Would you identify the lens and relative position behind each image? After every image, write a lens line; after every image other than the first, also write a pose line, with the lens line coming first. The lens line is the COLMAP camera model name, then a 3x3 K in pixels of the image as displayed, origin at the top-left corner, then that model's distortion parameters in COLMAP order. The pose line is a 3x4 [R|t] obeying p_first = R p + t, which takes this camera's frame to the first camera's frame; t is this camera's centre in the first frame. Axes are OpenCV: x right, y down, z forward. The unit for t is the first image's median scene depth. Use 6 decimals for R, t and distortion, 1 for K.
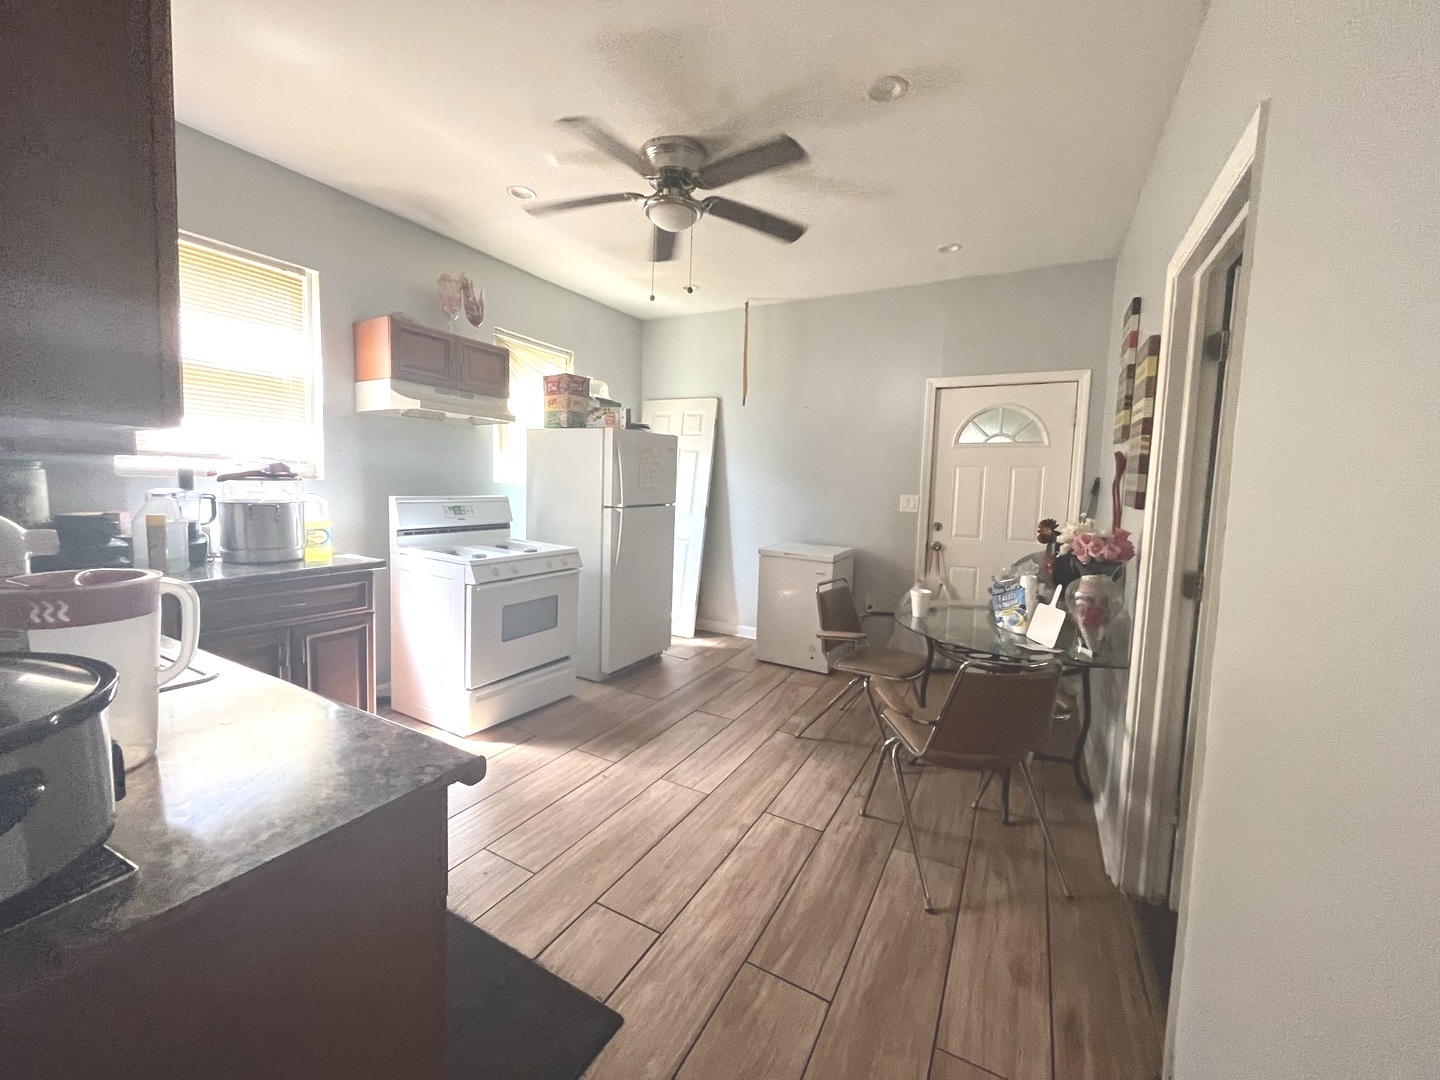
lens RADIAL K [[574.5, 0, 714.6], [0, 574.5, 531.1], [0, 0, 1]] dist [-0.002592, -0.000018]
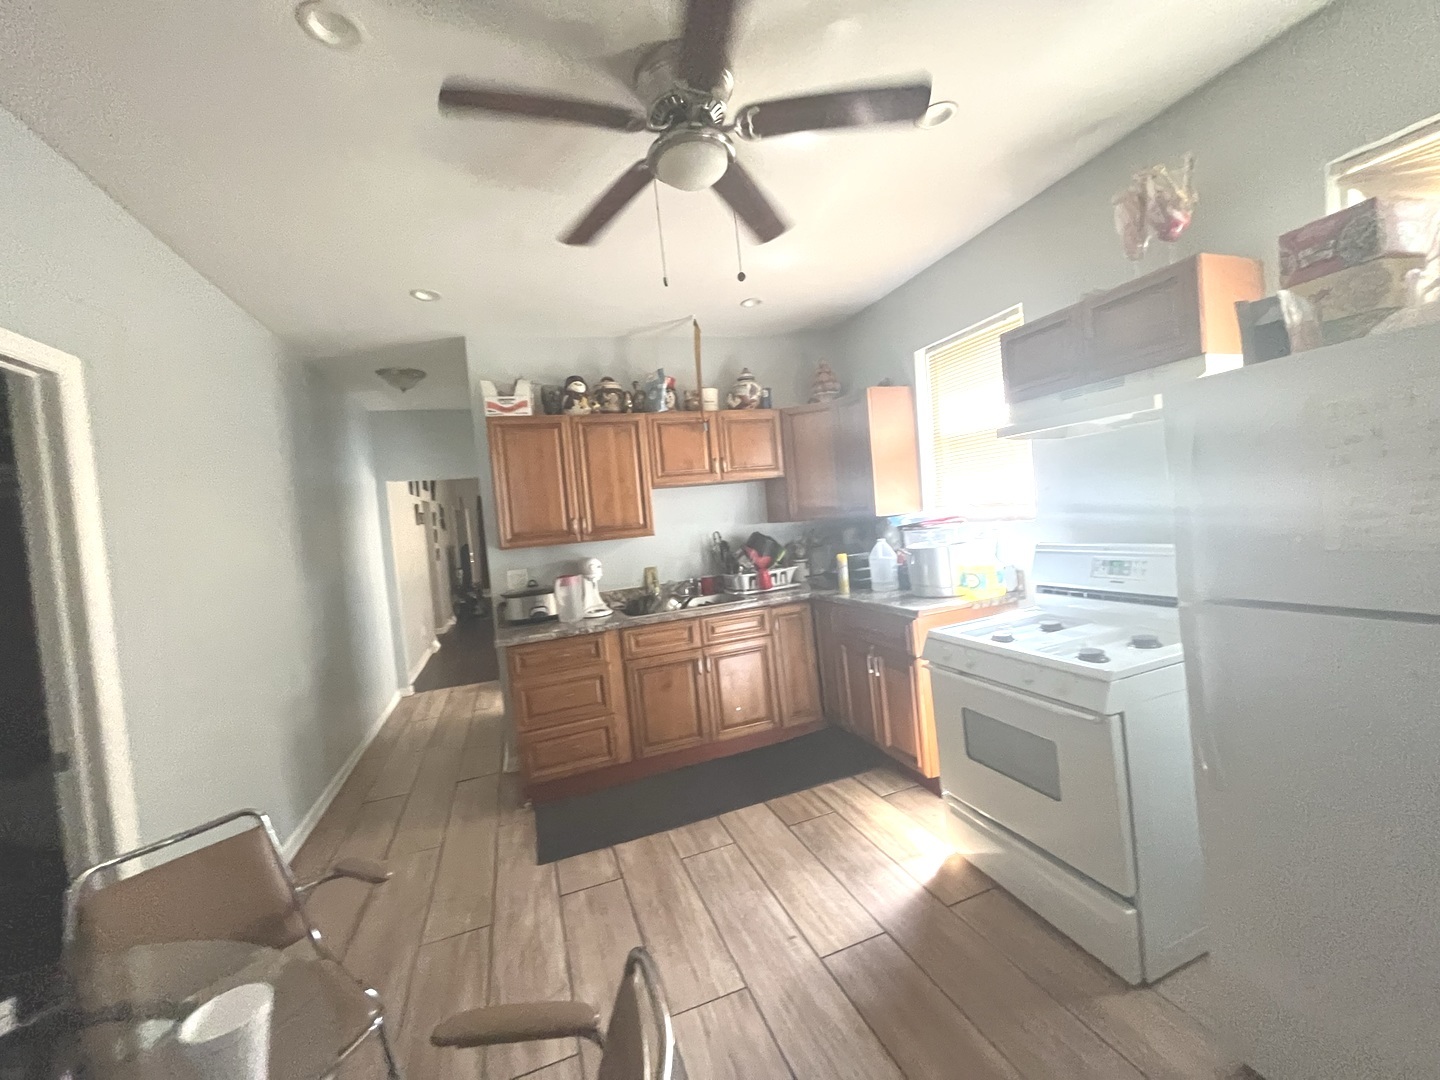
lens RADIAL K [[574.5, 0, 712.5], [0, 574.5, 537.3], [0, 0, 1]] dist [-0.002592, -0.000018]
pose [[-0.666900, 0.050128, -0.743459, 0.616047], [0.004716, 0.997999, 0.063060, -0.216207], [0.745133, 0.038549, -0.665801, 2.099060]]
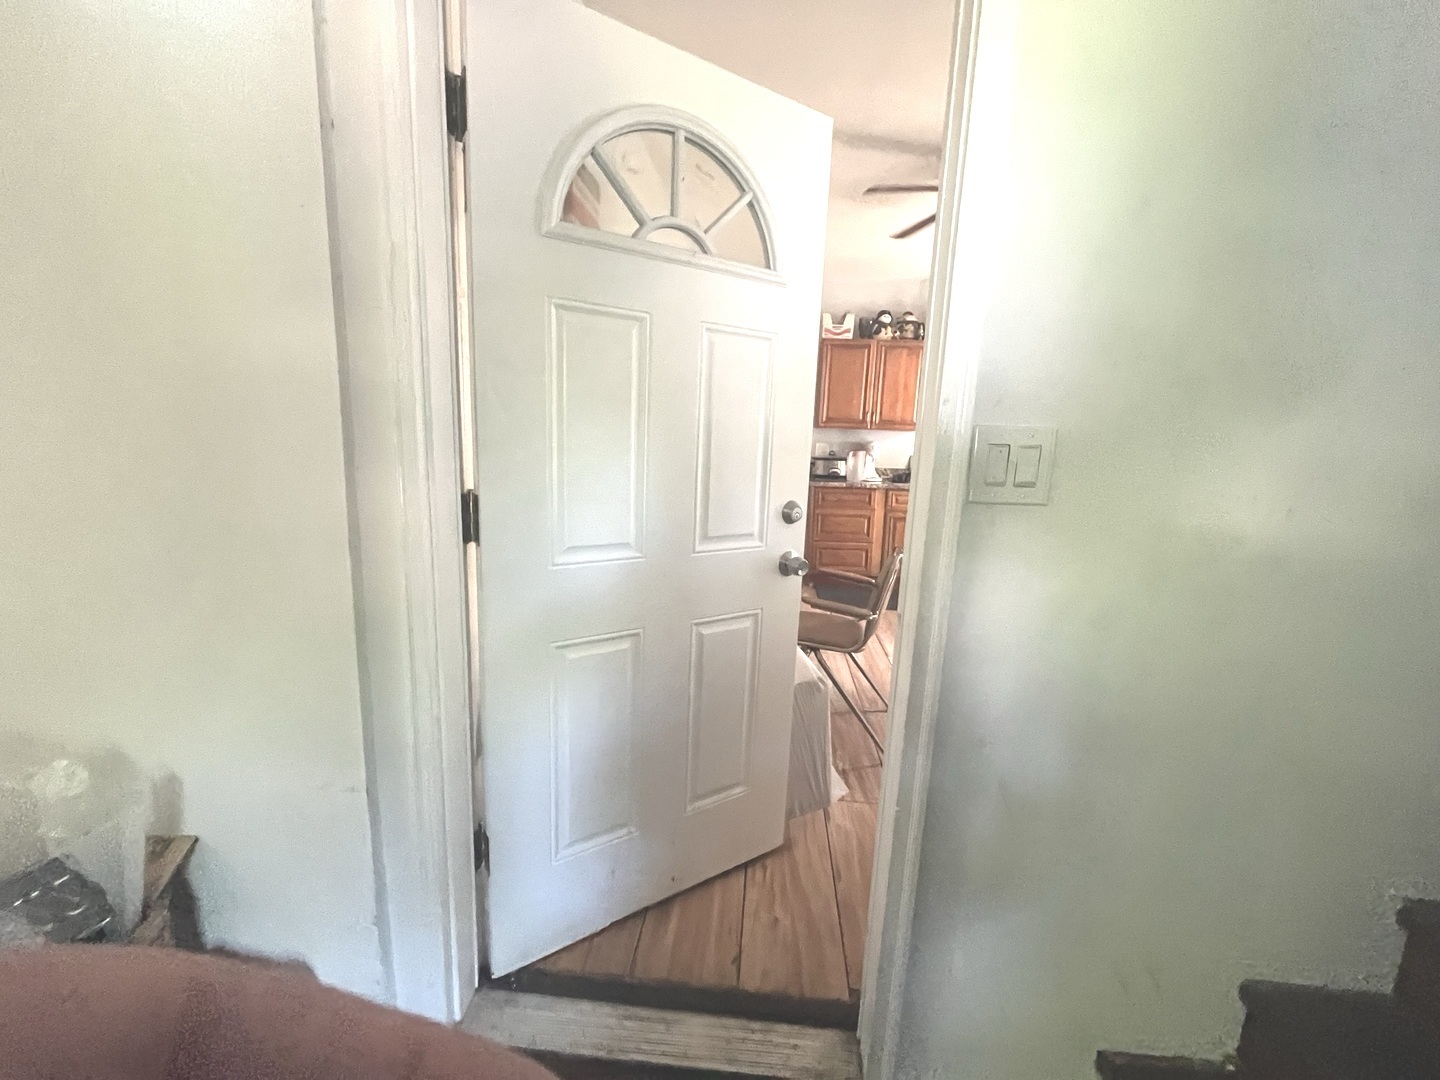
lens RADIAL K [[574.5, 0, 718.7], [0, 574.5, 533.2], [0, 0, 1]] dist [-0.002592, -0.000018]
pose [[-0.912932, 0.000226, -0.408111, 1.184928], [-0.102493, 0.967823, 0.229810, -0.170468], [0.395032, 0.251630, -0.883534, 2.691817]]
